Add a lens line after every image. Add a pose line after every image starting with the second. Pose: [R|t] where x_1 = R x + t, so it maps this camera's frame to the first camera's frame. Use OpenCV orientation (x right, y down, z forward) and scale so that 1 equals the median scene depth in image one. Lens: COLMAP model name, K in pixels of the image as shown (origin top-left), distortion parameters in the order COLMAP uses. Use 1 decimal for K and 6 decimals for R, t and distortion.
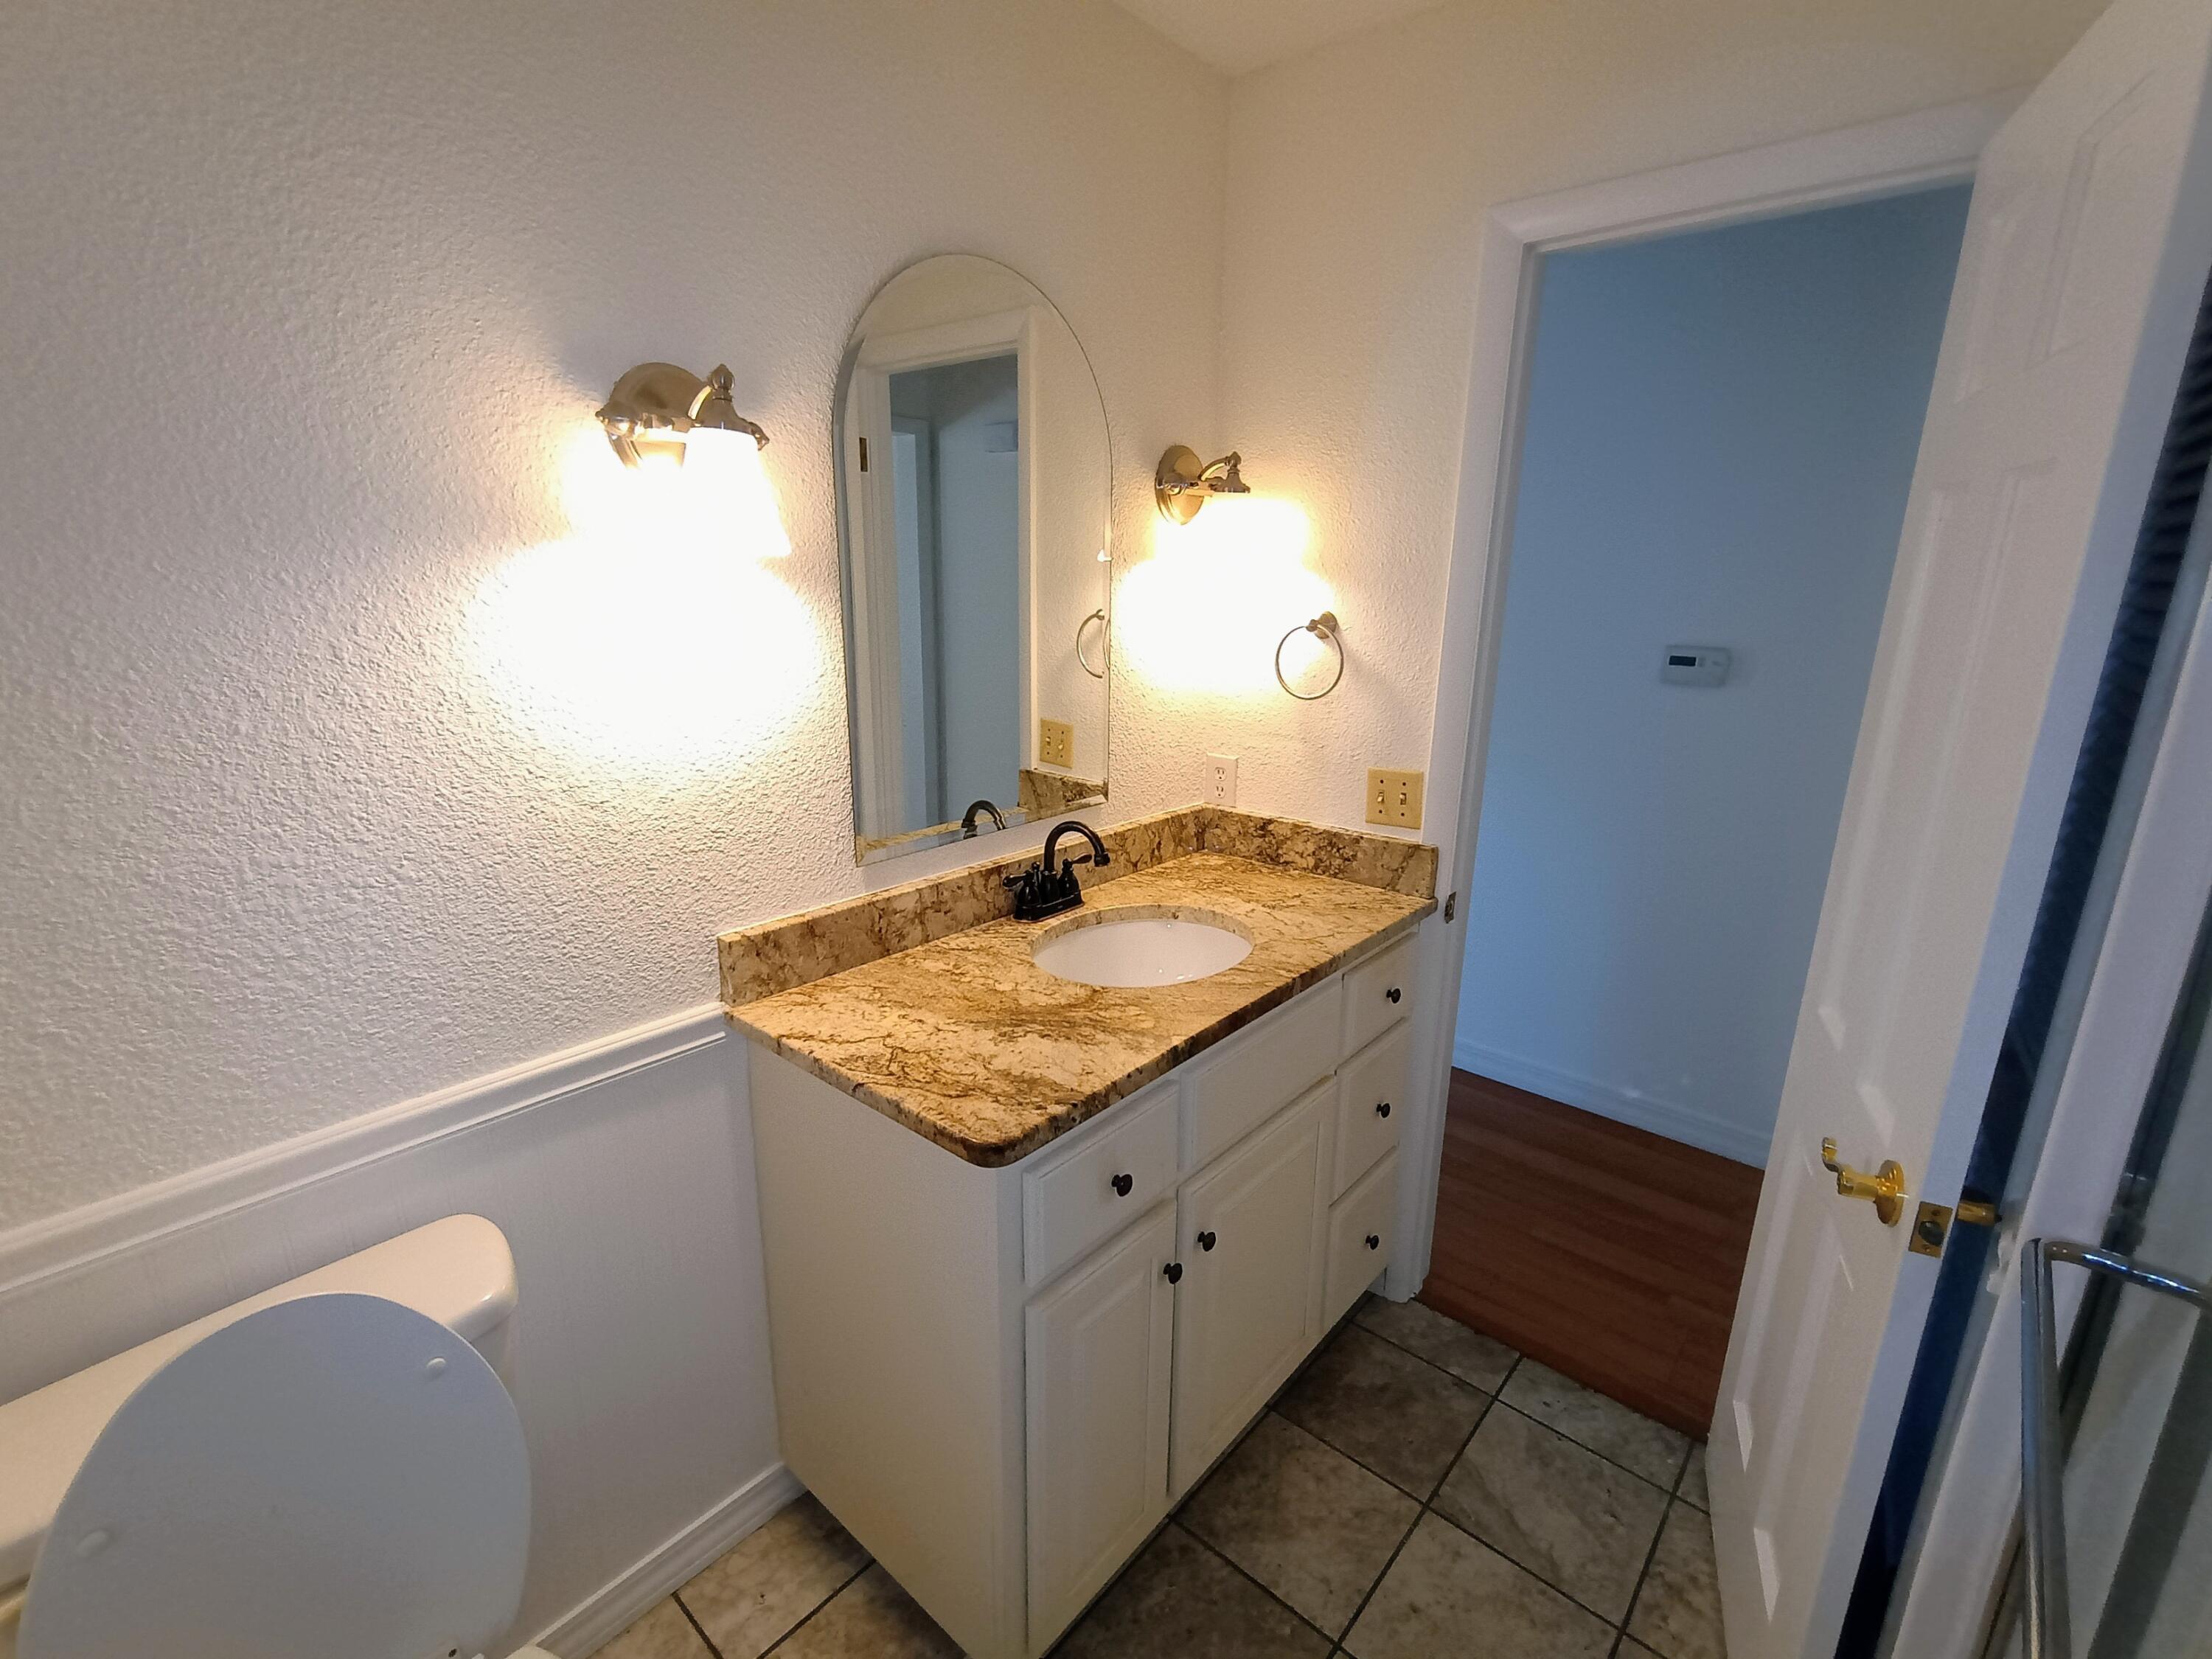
lens RADIAL K [[994.7, 0, 1097.2], [0, 994.7, 836.1], [0, 0, 1]] dist [0.002802, -0.000123]
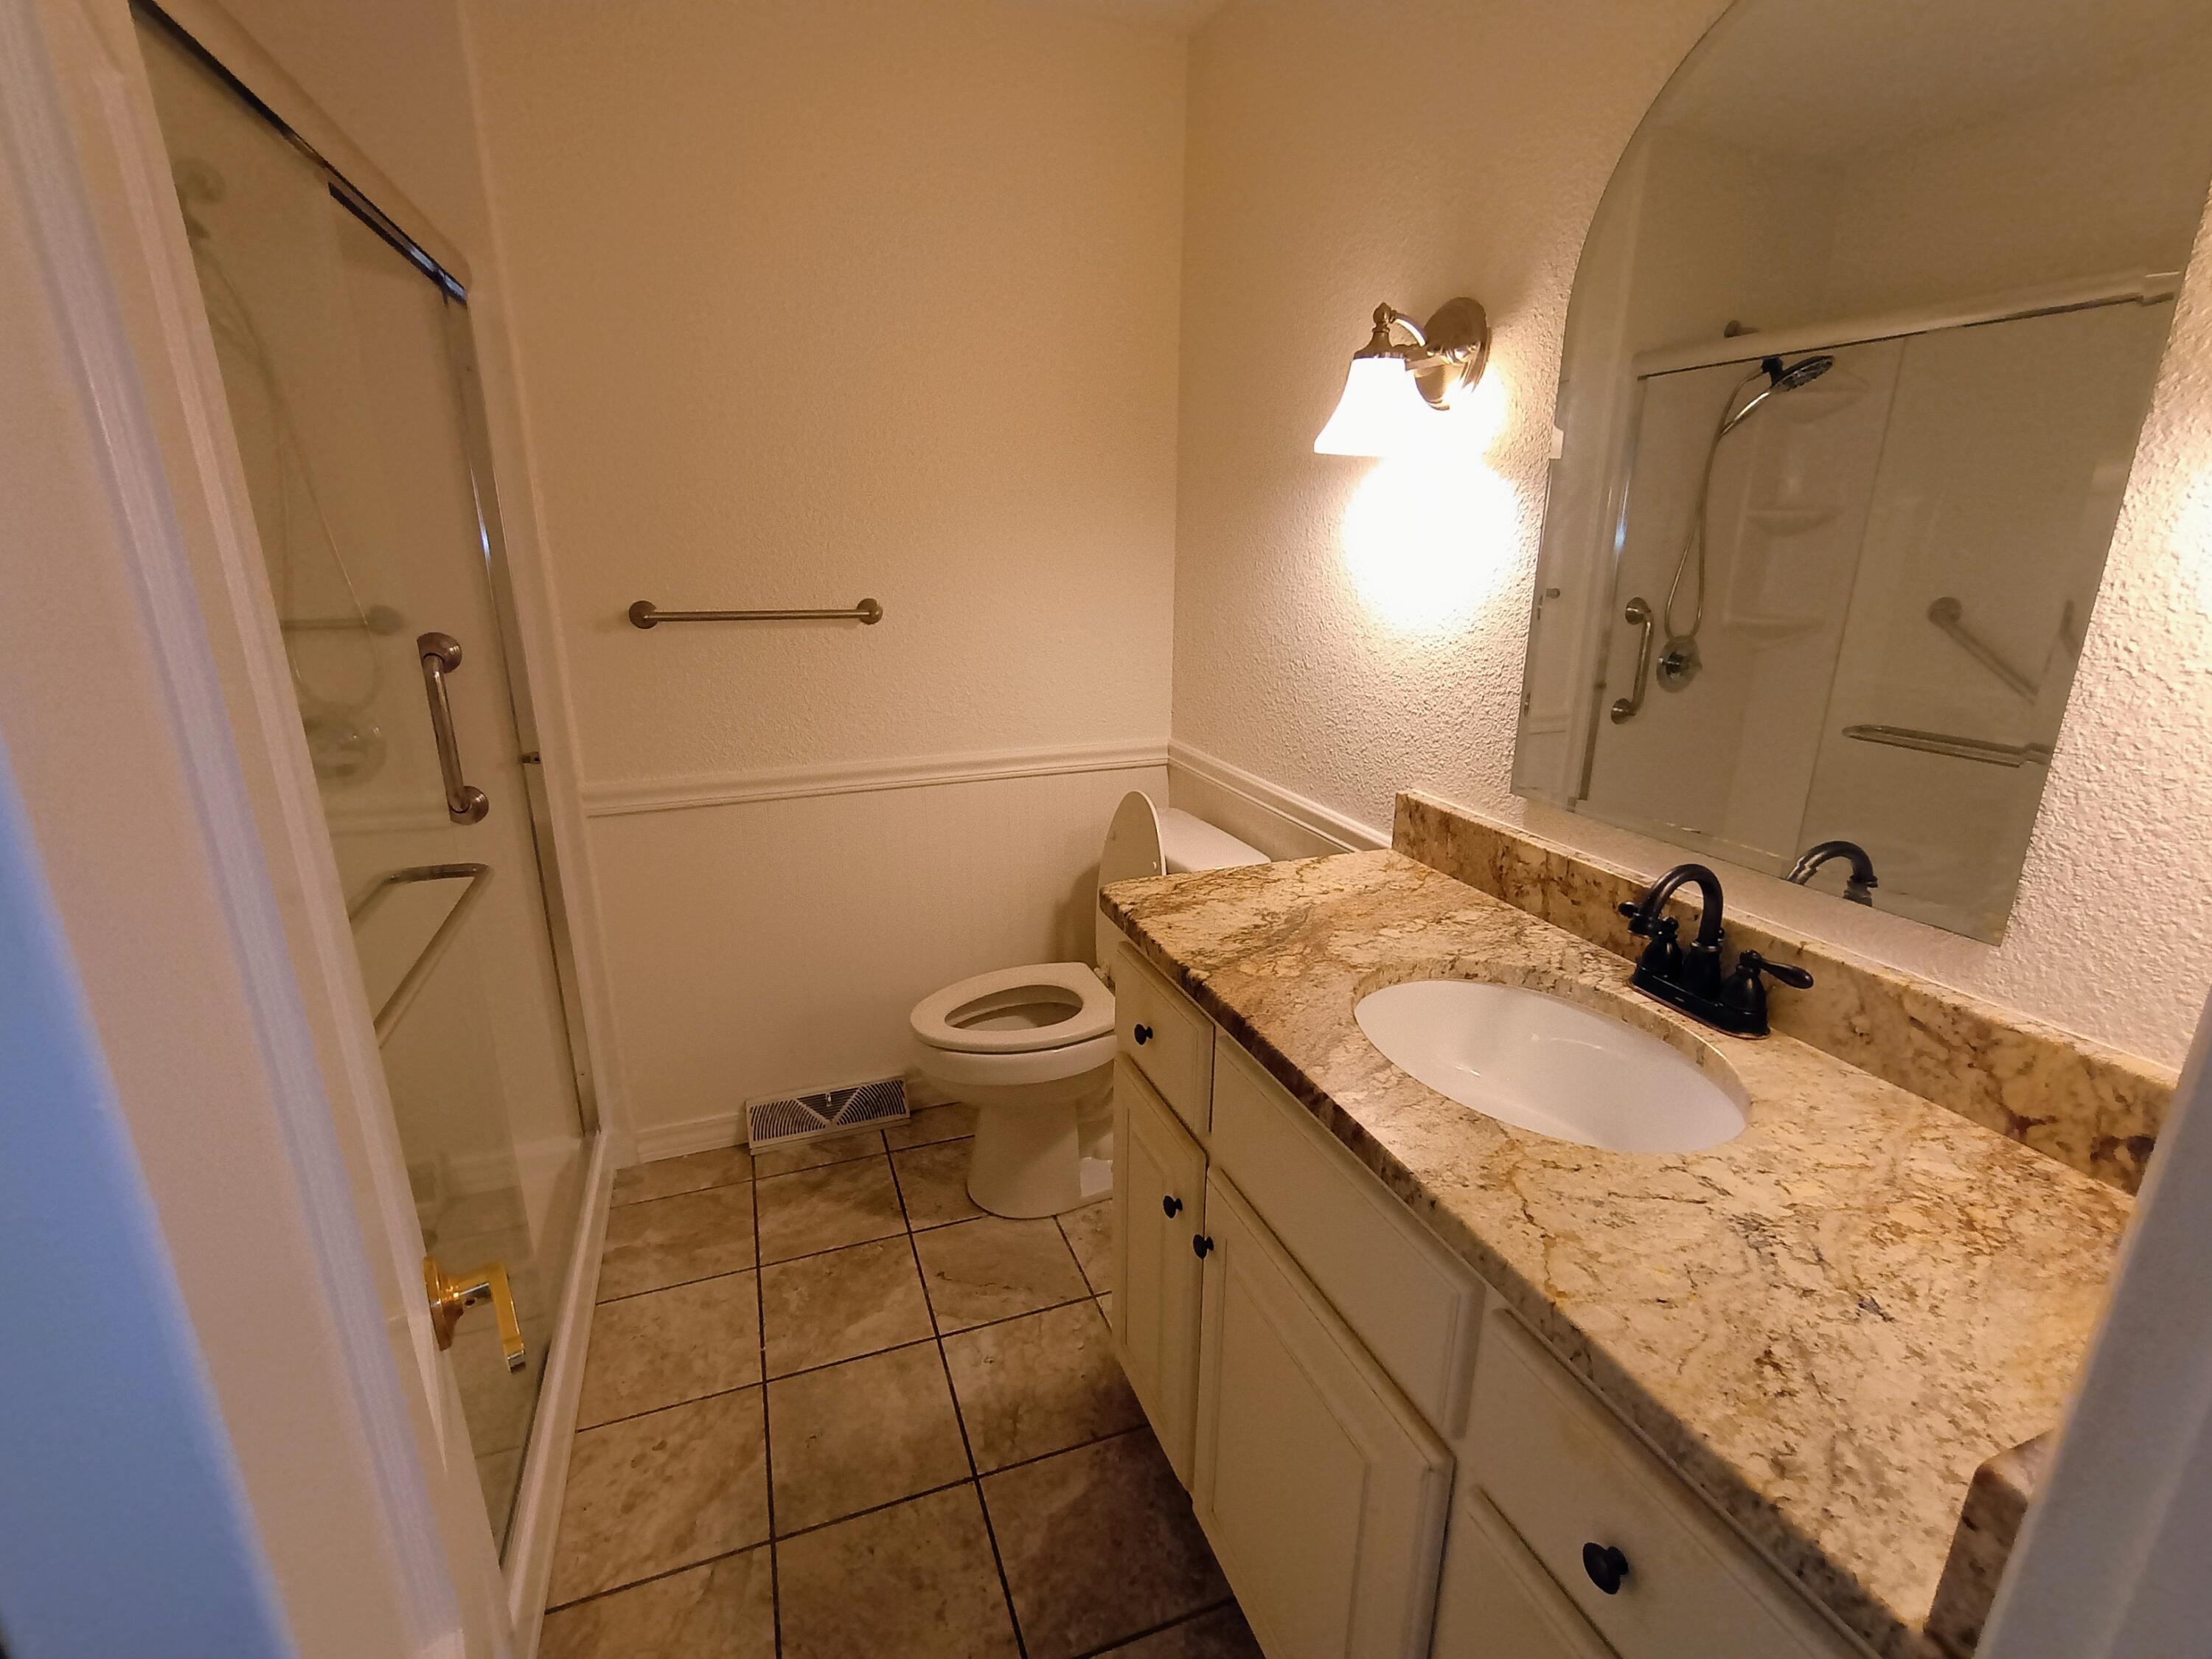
lens RADIAL K [[994.7, 0, 1097.2], [0, 994.7, 836.1], [0, 0, 1]] dist [0.002802, -0.000123]
pose [[-0.477118, 0.244013, -0.844285, 0.819665], [-0.232630, 0.891348, 0.389078, -0.227238], [0.847492, 0.382042, -0.368513, 1.145765]]
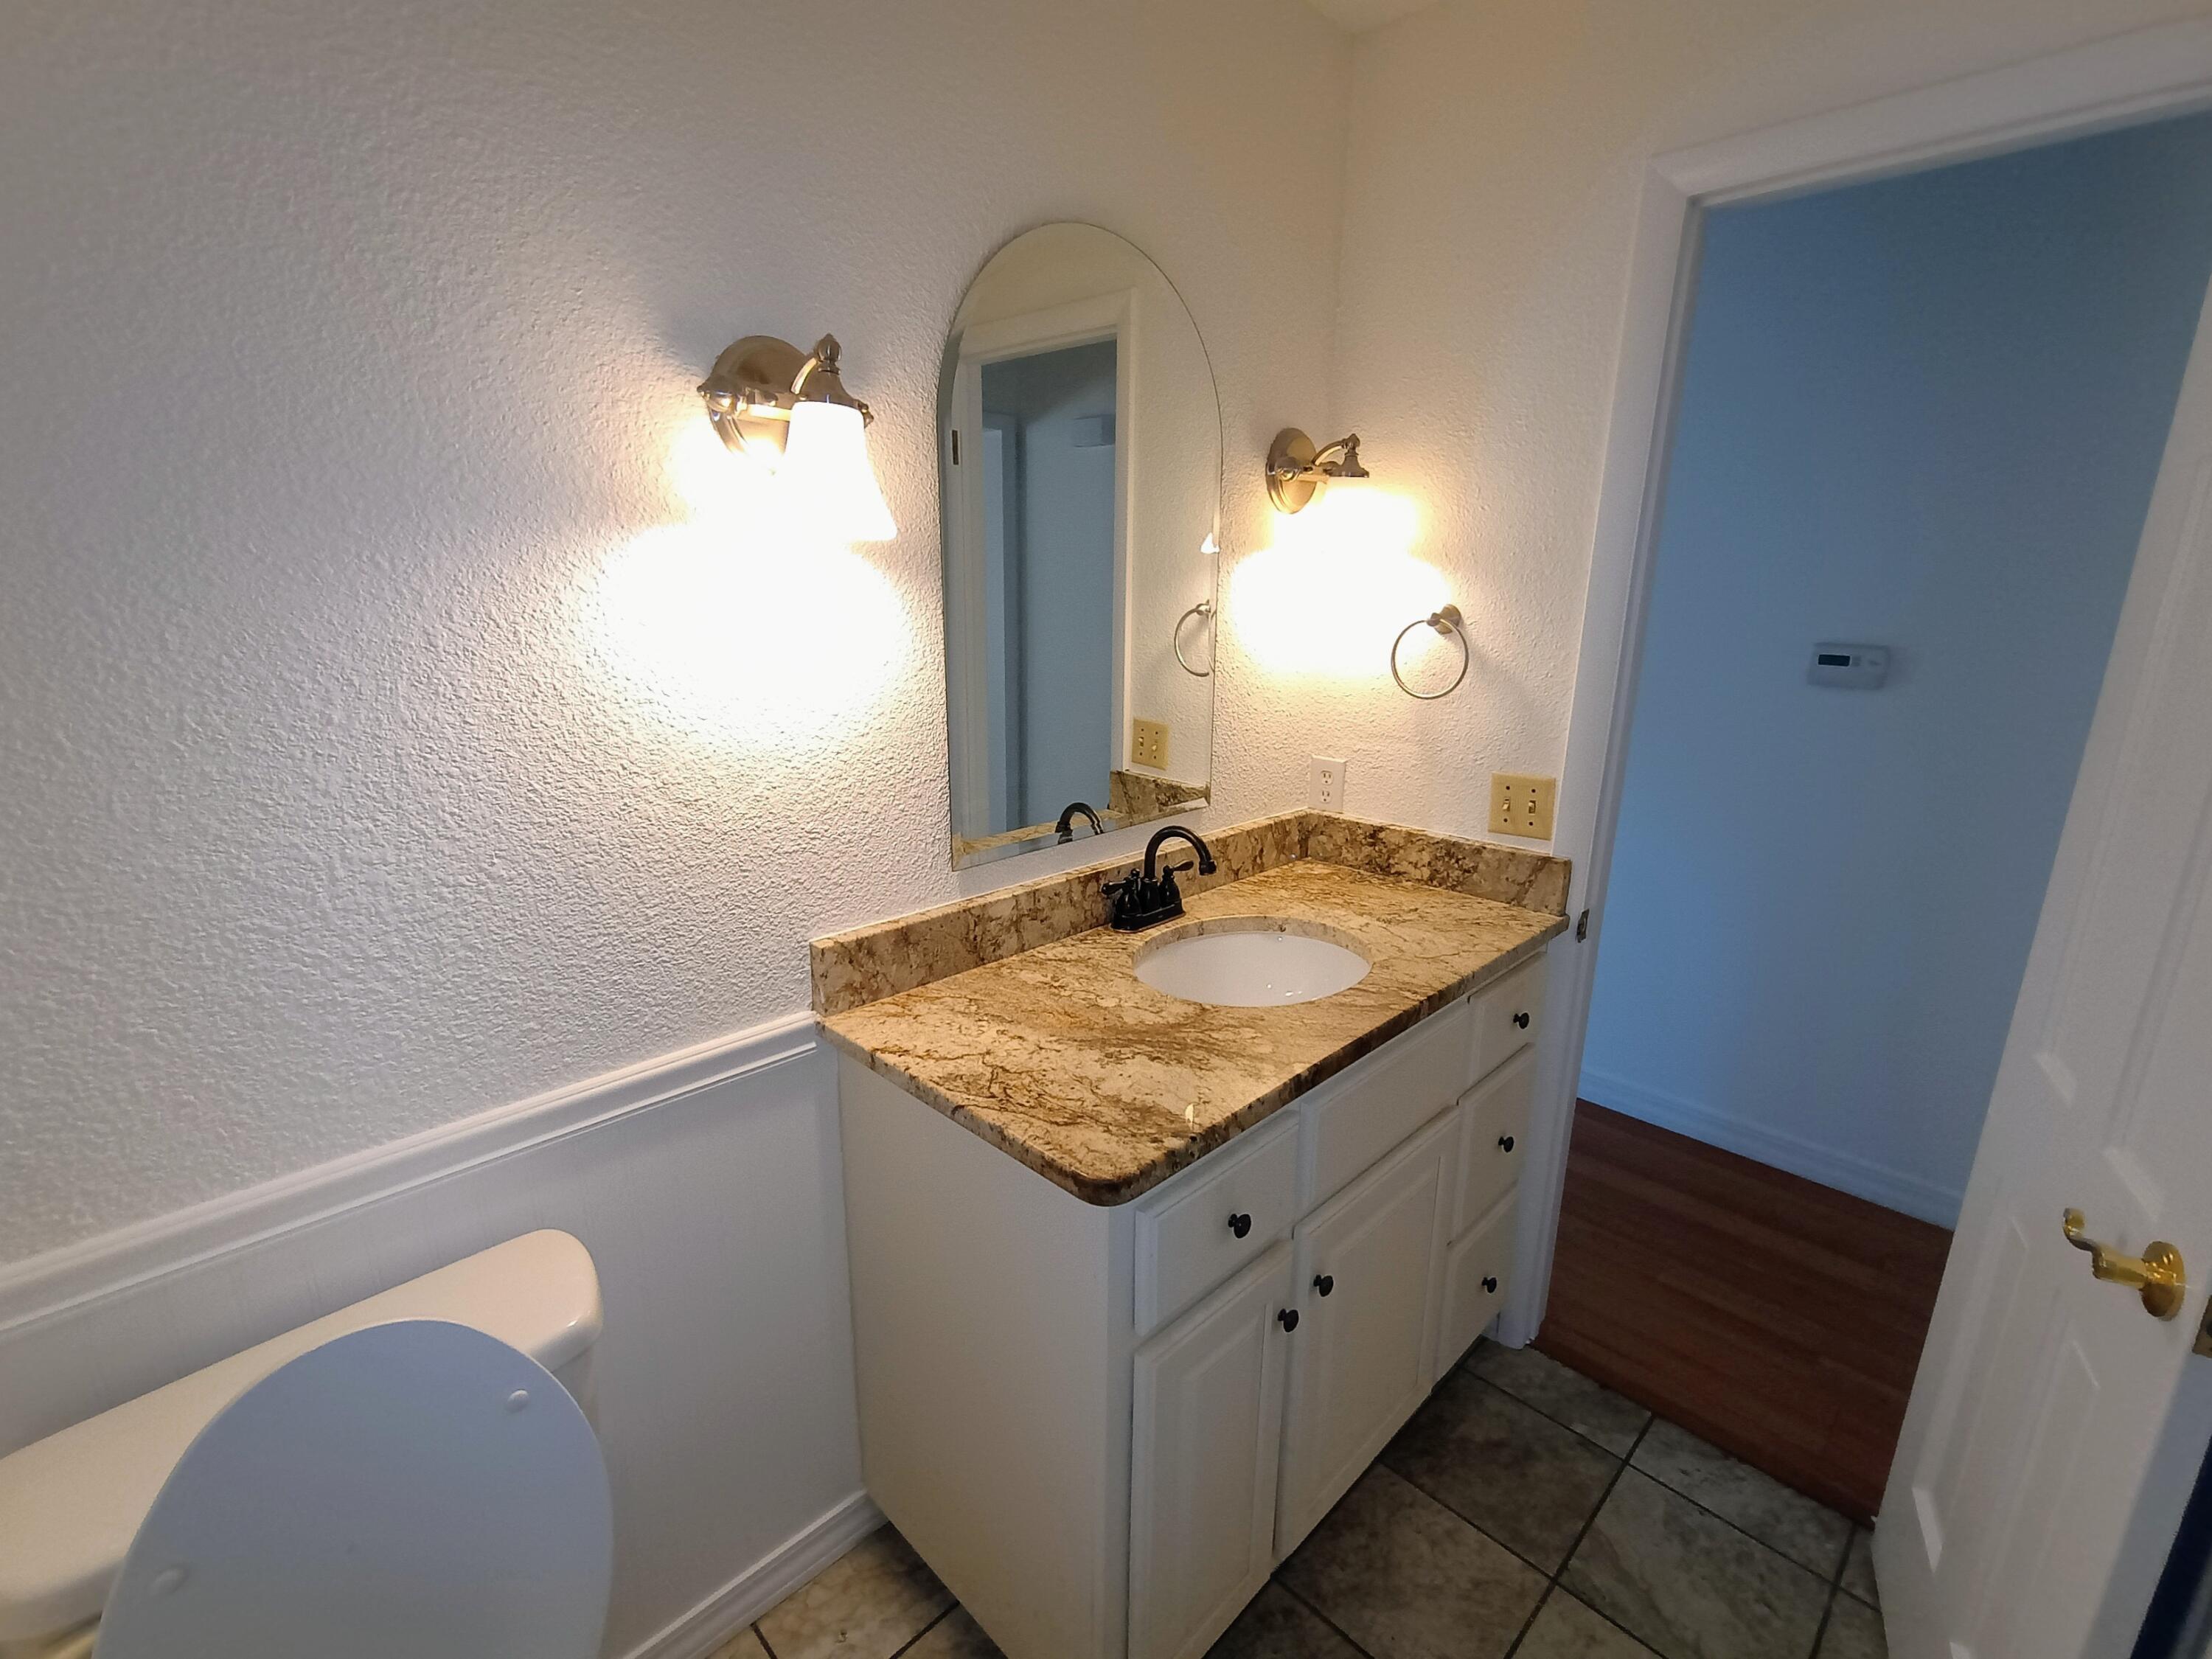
lens RADIAL K [[994.7, 0, 1097.2], [0, 994.7, 836.1], [0, 0, 1]] dist [0.002802, -0.000123]
pose [[0.997496, 0.015453, -0.069015, -0.043229], [-0.015606, 0.999877, -0.001683, -0.003451], [0.068980, 0.002756, 0.997614, 0.068854]]
